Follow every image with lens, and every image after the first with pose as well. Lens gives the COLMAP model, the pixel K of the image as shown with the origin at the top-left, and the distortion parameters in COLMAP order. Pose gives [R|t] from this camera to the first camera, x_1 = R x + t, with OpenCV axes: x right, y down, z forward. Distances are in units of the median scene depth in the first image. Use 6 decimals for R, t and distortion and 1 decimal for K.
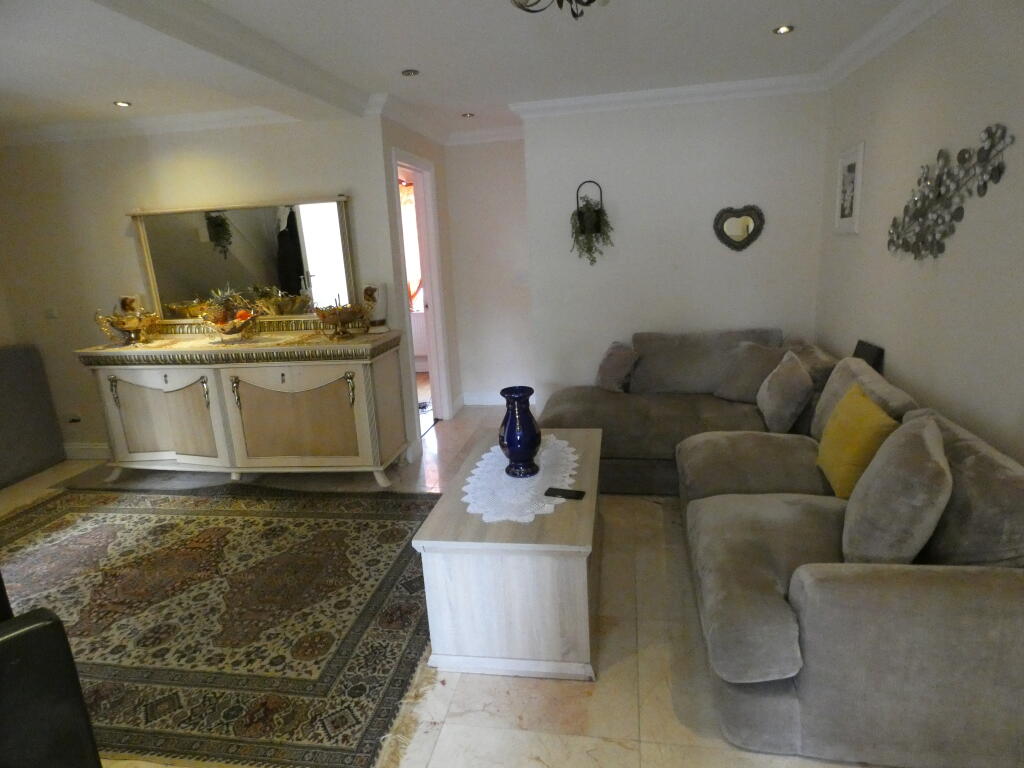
lens RADIAL K [[609.9, 0, 511.9], [0, 609.9, 384.4], [0, 0, 1]] dist [0.002398, -0.002240]
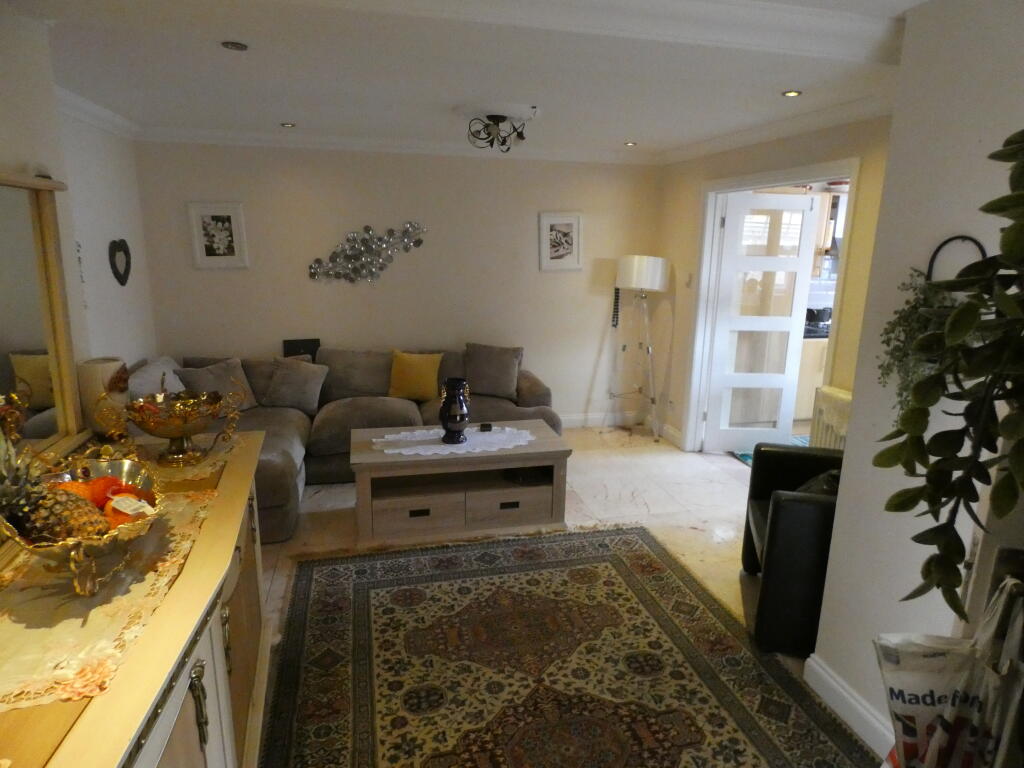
lens RADIAL K [[609.9, 0, 511.2], [0, 609.9, 384.3], [0, 0, 1]] dist [0.002398, -0.002240]
pose [[-0.395245, -0.166884, 0.903289, -1.360551], [0.218205, 0.938153, 0.268803, -0.342741], [-0.892283, 0.303345, -0.334385, 1.430870]]
